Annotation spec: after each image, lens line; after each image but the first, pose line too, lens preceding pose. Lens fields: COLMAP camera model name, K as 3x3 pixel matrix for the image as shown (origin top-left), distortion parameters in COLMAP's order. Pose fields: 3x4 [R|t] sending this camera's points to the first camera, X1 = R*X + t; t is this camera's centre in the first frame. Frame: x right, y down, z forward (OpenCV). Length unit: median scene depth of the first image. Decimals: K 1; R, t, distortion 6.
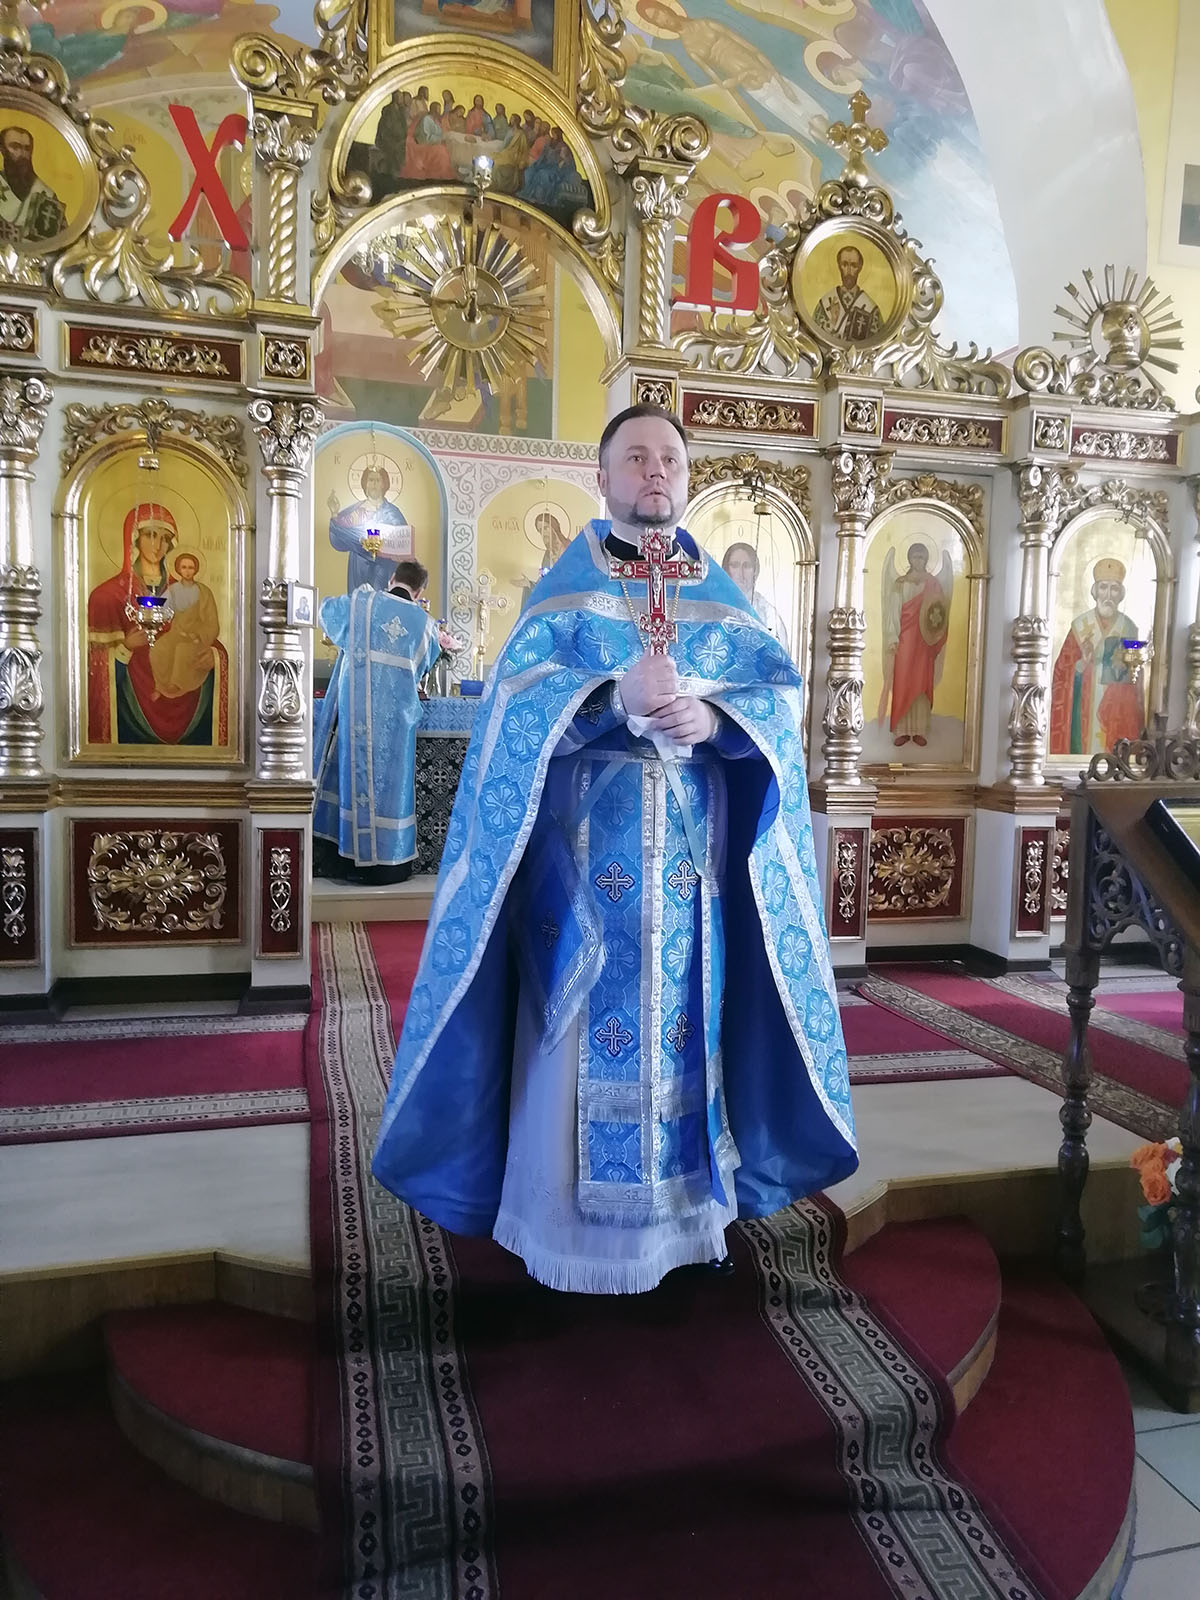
lens RADIAL K [[1133.8, 0, 629.1], [0, 1133.8, 792.7], [0, 0, 1]] dist [0.039469, -0.027544]
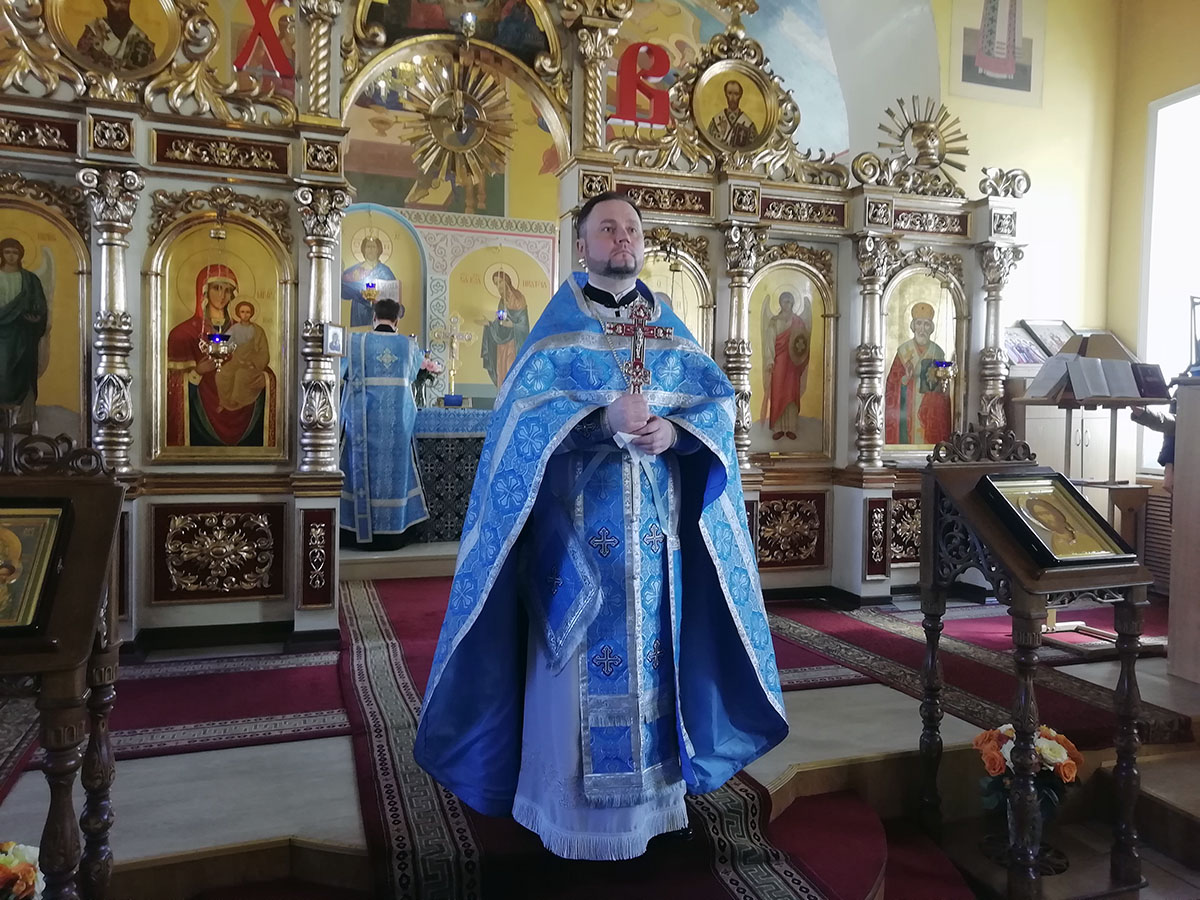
lens RADIAL K [[850.4, 0, 597.0], [0, 850.4, 434.6], [0, 0, 1]] dist [0.039469, -0.027544]
pose [[0.998259, -0.013199, 0.057486, -0.039255], [0.016133, 0.998575, -0.050865, 0.001183], [-0.056733, 0.051703, 0.997050, -0.003724]]
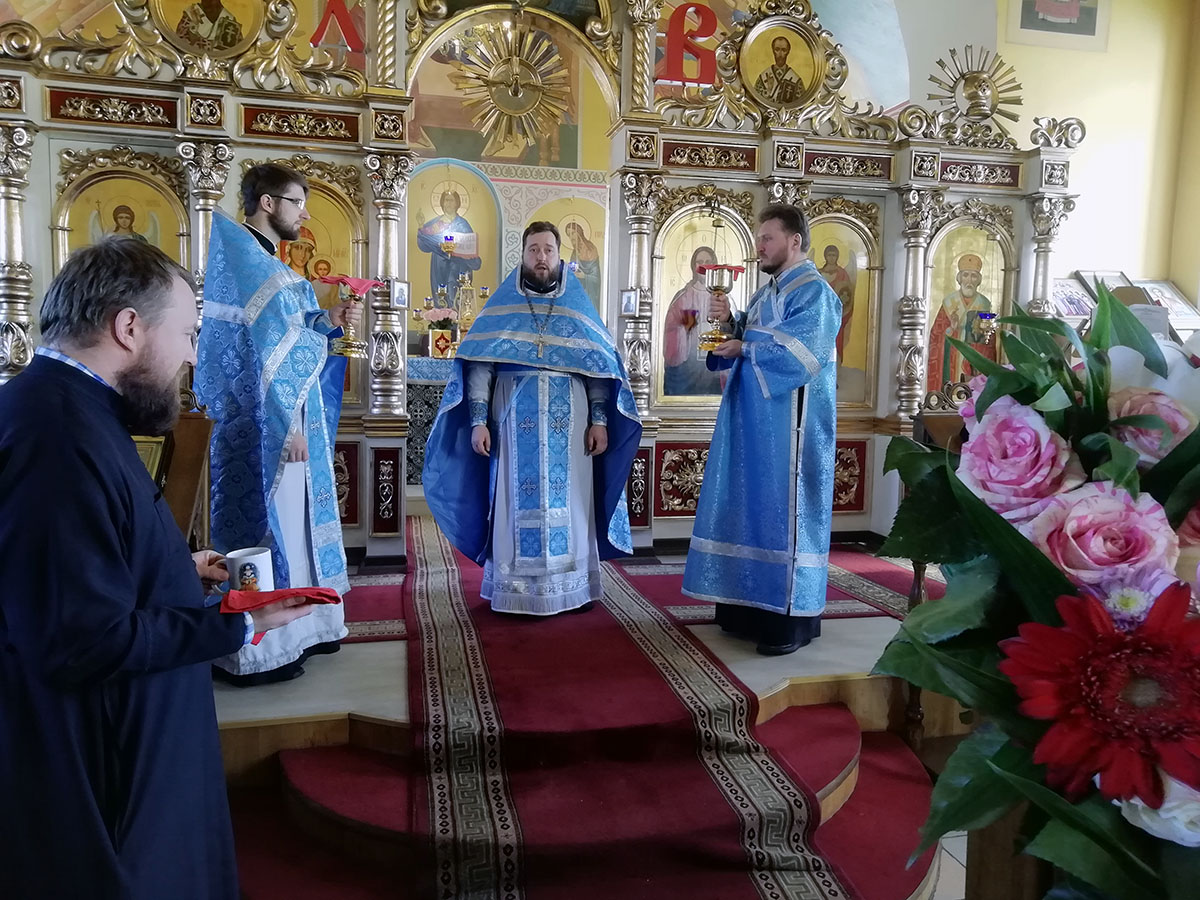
lens RADIAL K [[872.2, 0, 603.9], [0, 872.2, 433.6], [0, 0, 1]] dist [0.021499, 0.000008]
pose [[0.998886, -0.002204, -0.047132, 0.025469], [0.002402, 0.999989, 0.004128, 0.009581], [0.047122, -0.004236, 0.998880, -0.104105]]
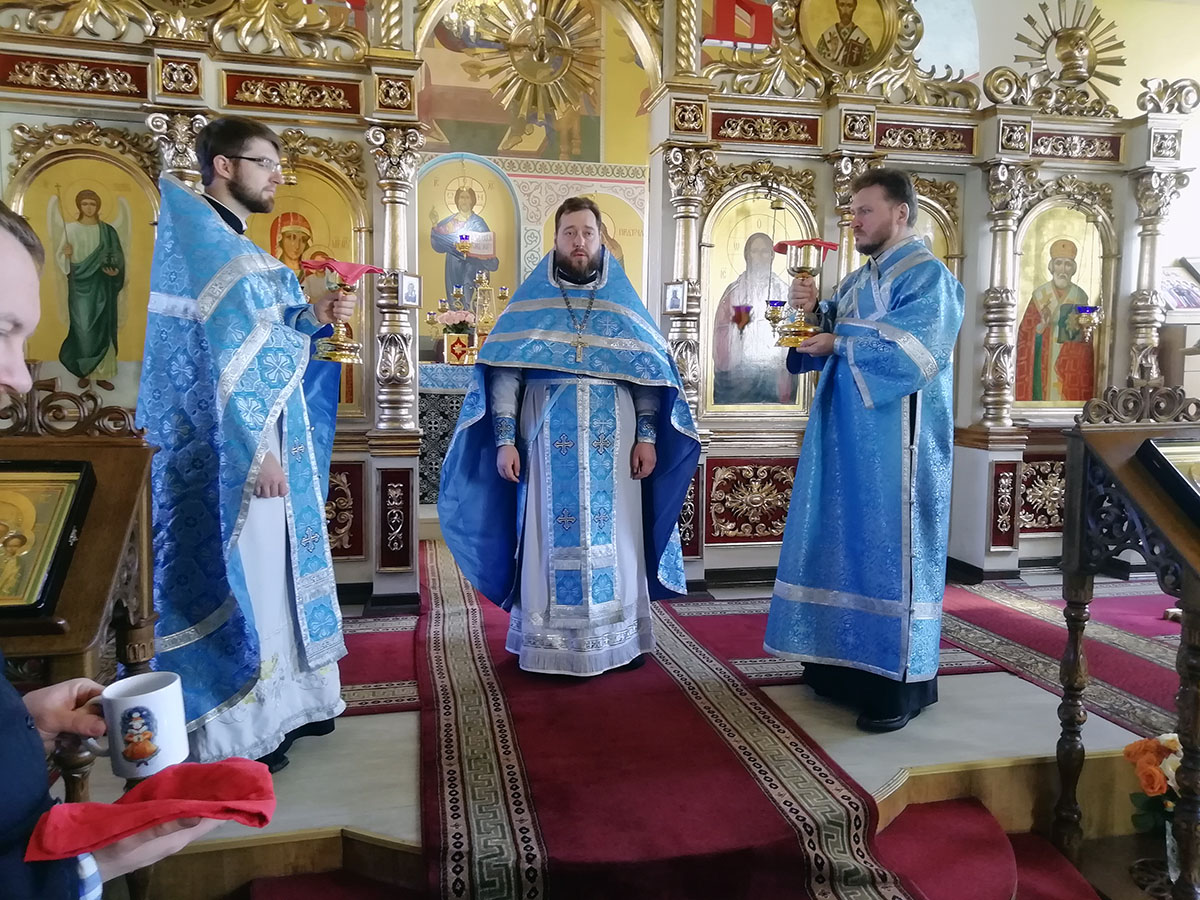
lens RADIAL K [[847.9, 0, 613.4], [0, 847.9, 432.0], [0, 0, 1]] dist [0.024366, -0.003667]
pose [[0.998756, -0.011588, -0.048492, -0.019055], [0.011476, 0.999931, -0.002583, -0.003327], [0.048519, 0.002024, 0.998820, 0.074725]]
